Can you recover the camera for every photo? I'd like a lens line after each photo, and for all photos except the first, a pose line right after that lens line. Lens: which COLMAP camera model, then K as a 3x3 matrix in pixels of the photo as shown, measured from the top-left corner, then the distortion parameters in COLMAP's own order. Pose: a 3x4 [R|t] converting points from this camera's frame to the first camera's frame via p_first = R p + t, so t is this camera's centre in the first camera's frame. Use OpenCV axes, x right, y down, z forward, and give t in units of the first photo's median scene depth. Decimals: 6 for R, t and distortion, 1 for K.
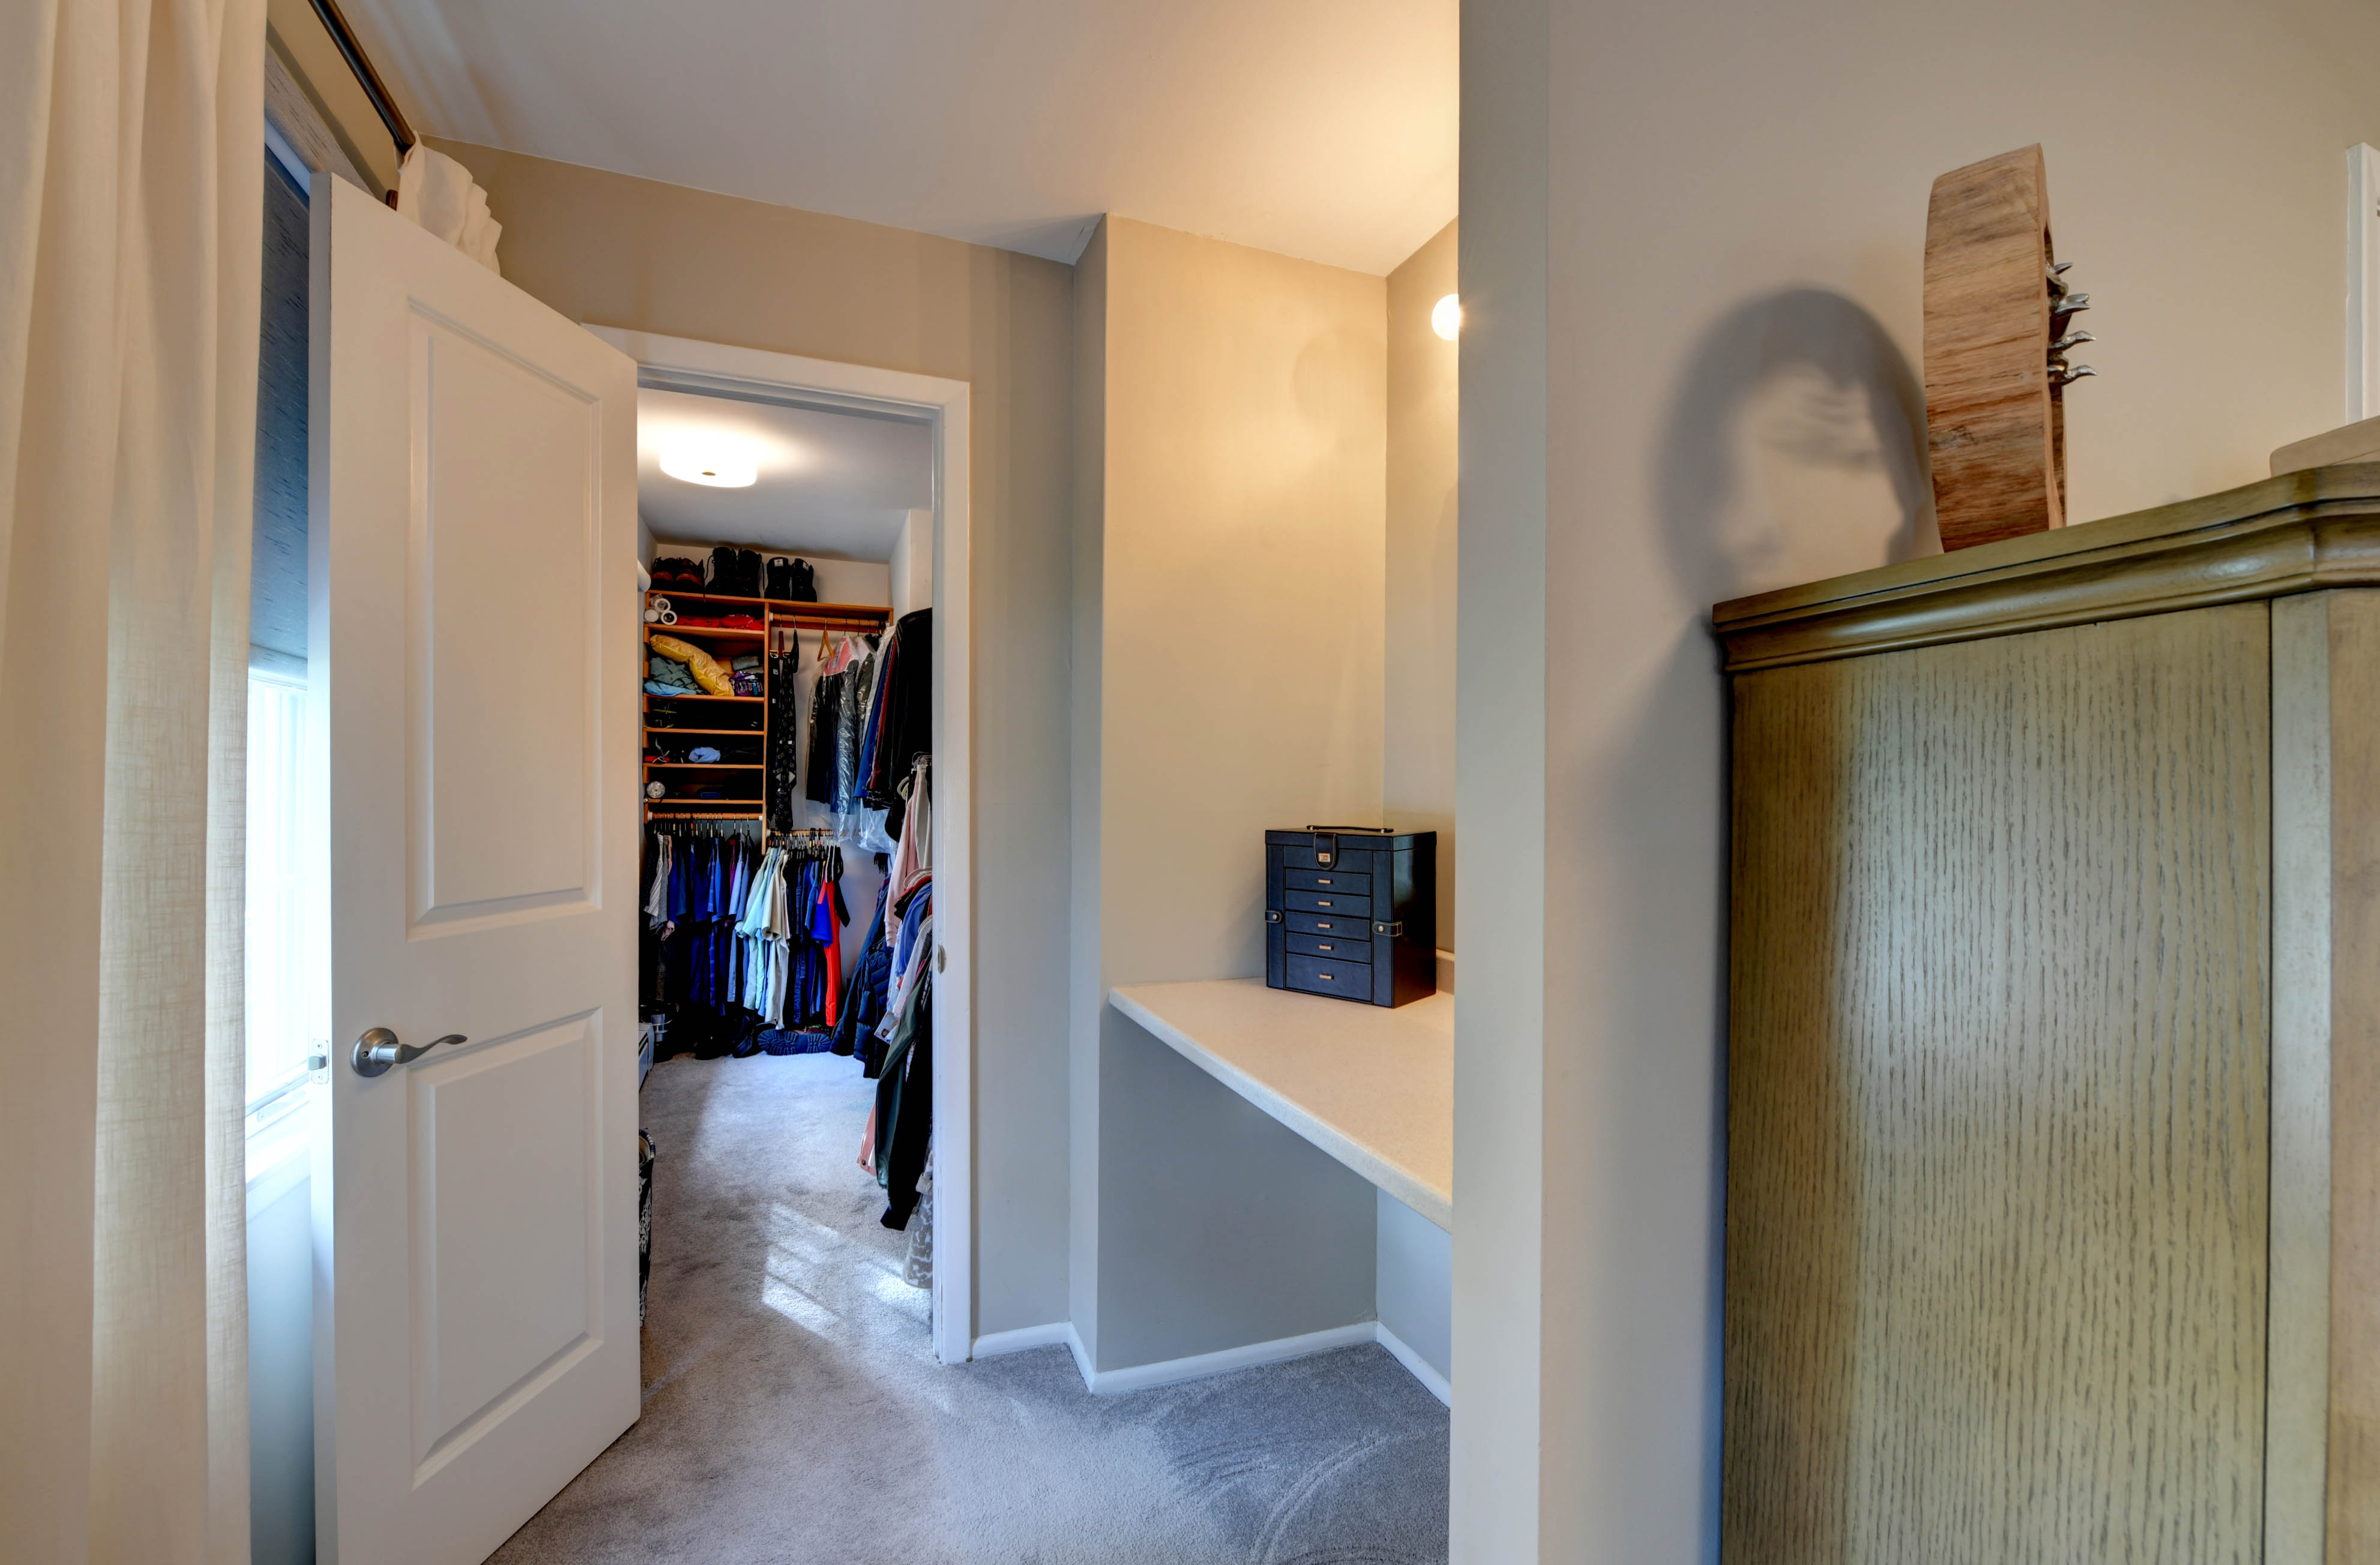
lens RADIAL K [[998.3, 0, 1186.7], [0, 998.3, 790.2], [0, 0, 1]] dist [-0.010052, -0.000776]
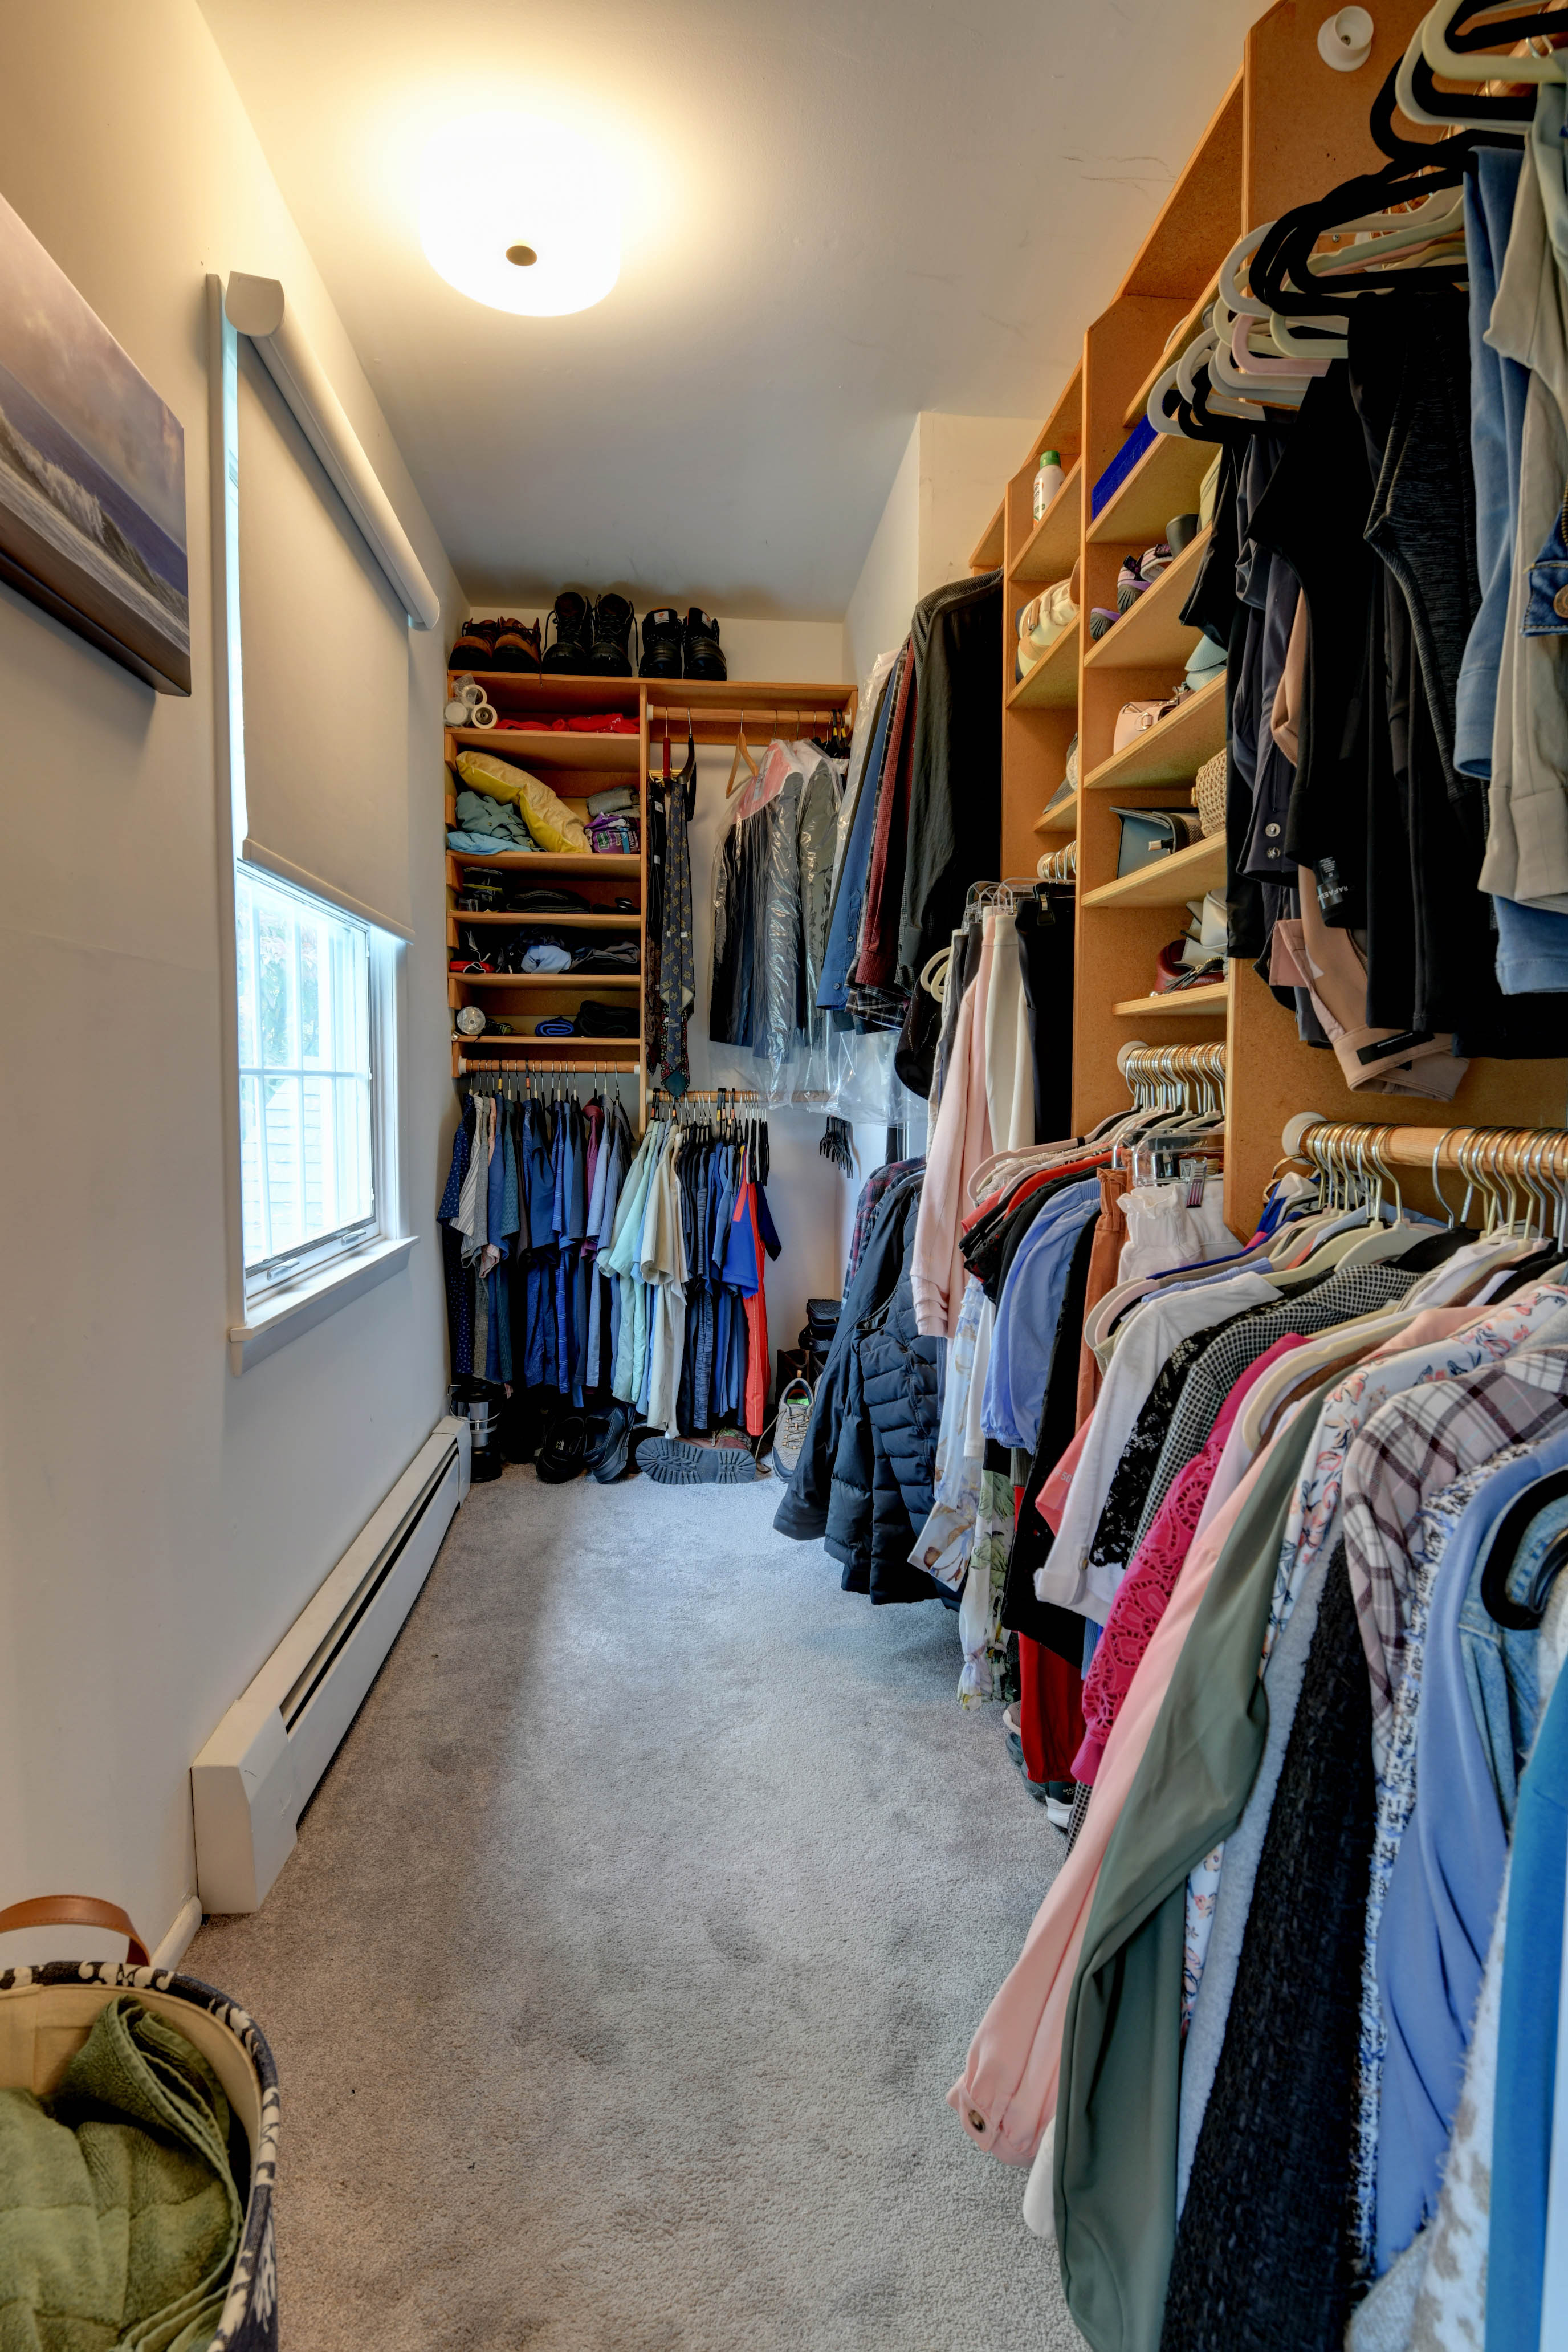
lens RADIAL K [[1284.2, 0, 784.7], [0, 1284.2, 1172.3], [0, 0, 1]] dist [-0.002867, -0.000228]
pose [[0.958953, 0.021457, -0.282751, -0.138192], [0.001006, 0.996869, 0.079060, 0.029265], [0.283563, -0.076099, 0.955930, 0.318863]]
